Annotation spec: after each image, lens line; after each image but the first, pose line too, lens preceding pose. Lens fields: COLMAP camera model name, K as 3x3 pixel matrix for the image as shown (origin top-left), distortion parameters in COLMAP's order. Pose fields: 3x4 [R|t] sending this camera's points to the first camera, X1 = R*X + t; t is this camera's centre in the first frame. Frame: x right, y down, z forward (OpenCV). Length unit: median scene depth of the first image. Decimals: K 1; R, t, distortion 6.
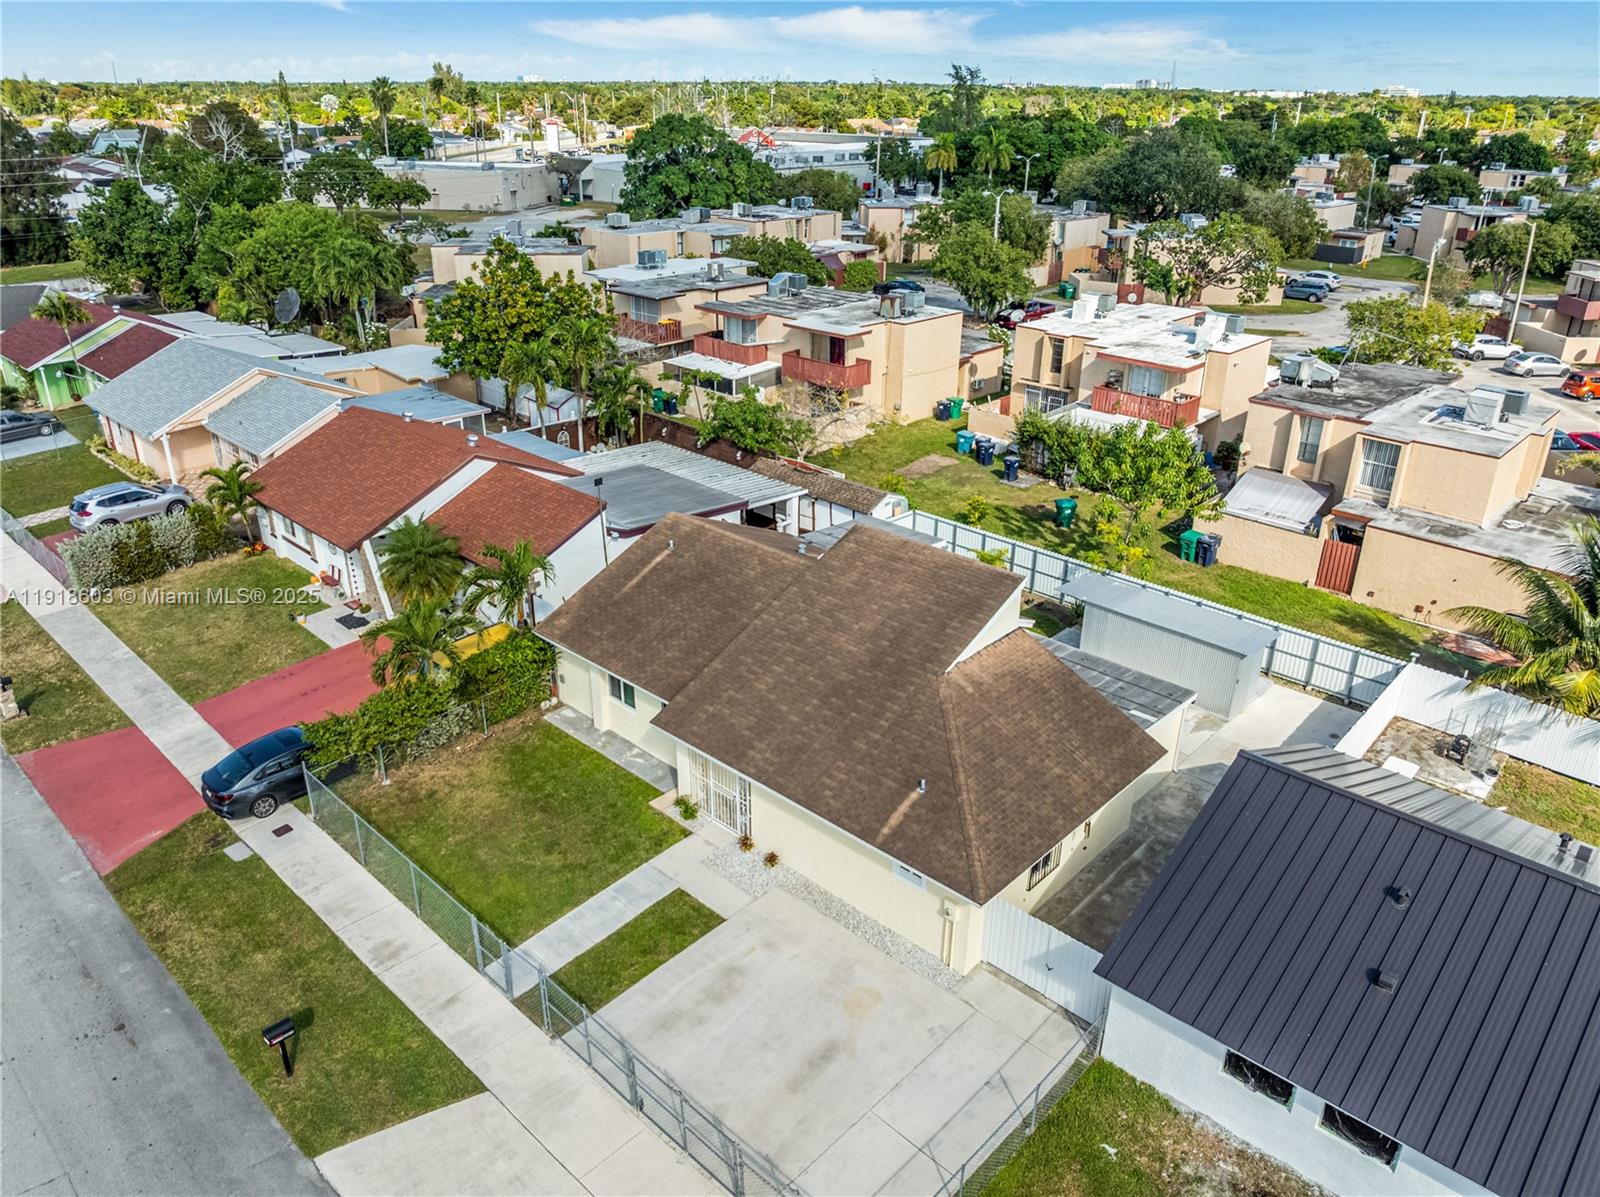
lens RADIAL K [[1126.9, 0, 800.0], [0, 1126.9, 598.5], [0, 0, 1]] dist [-0.039016, 0.006615]
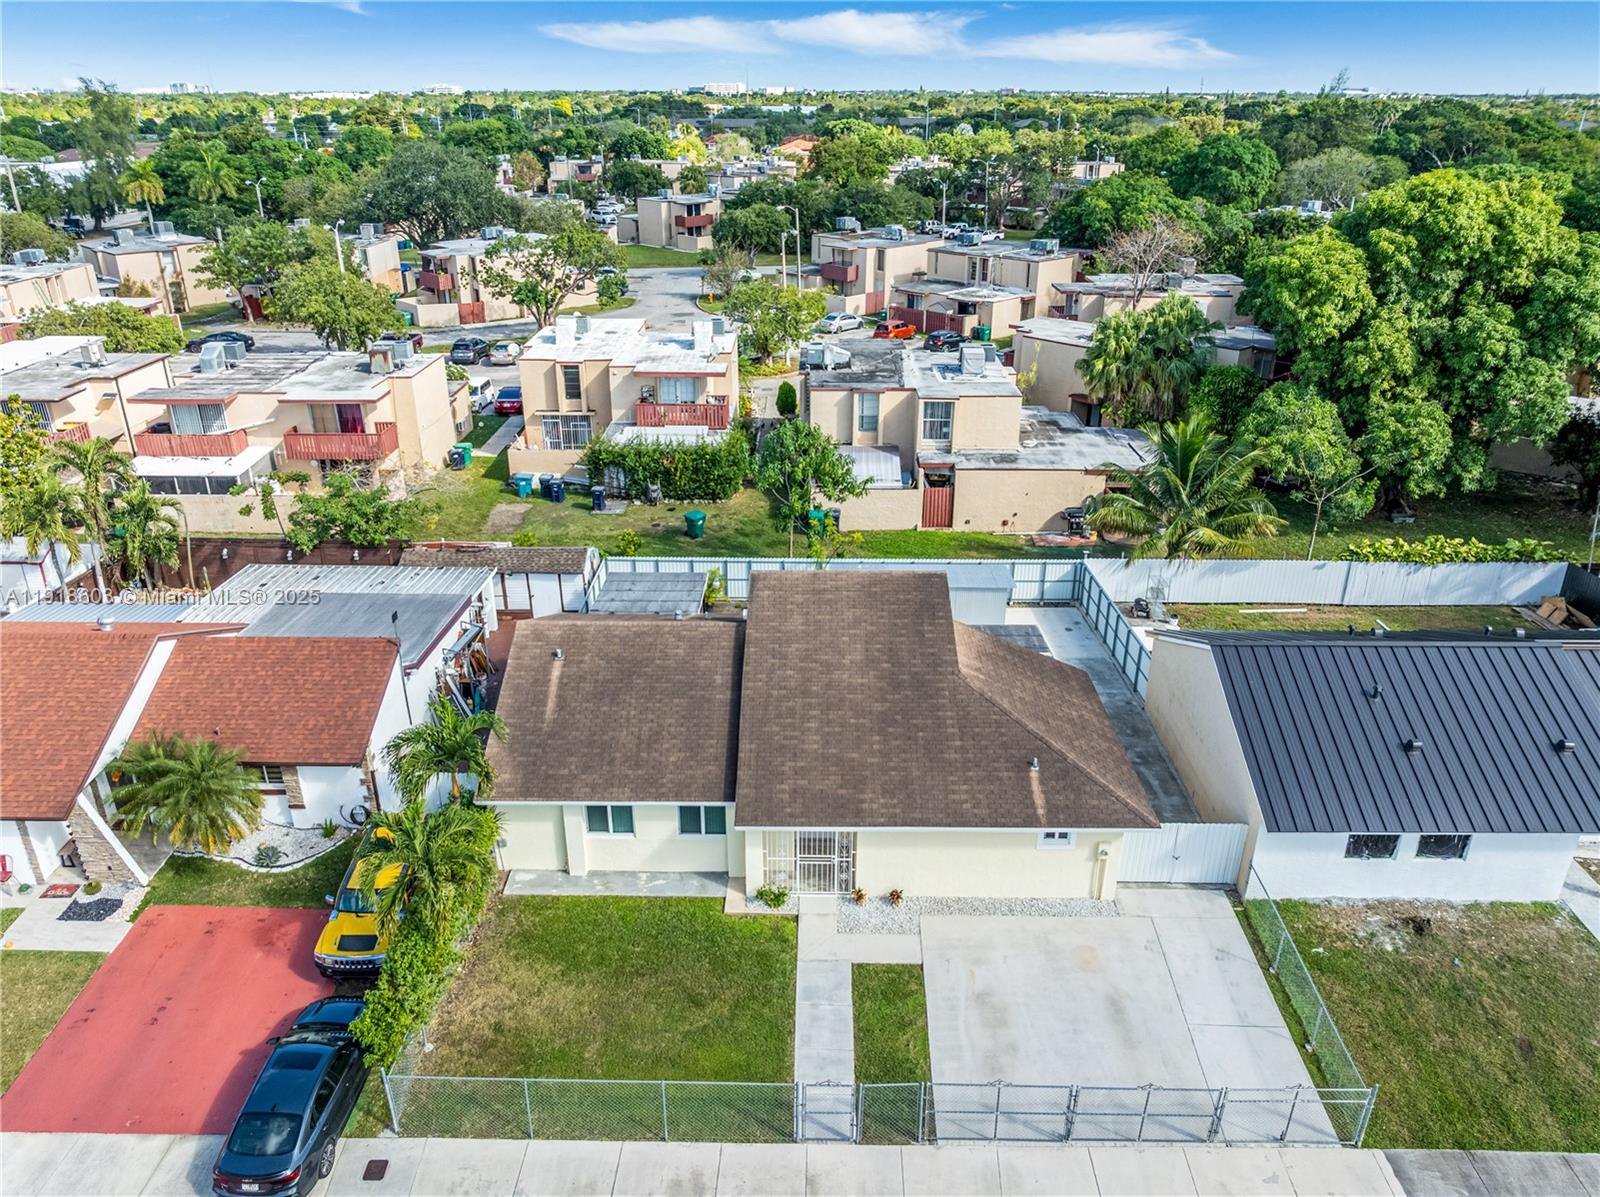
lens RADIAL K [[1113.3, 0, 800.0], [0, 1113.3, 598.5], [0, 0, 1]] dist [-0.015483, 0.005623]
pose [[0.735851, -0.287116, 0.613260, -0.396879], [0.287435, 0.952457, 0.101029, -0.097637], [-0.613110, 0.101930, 0.783394, 0.141118]]
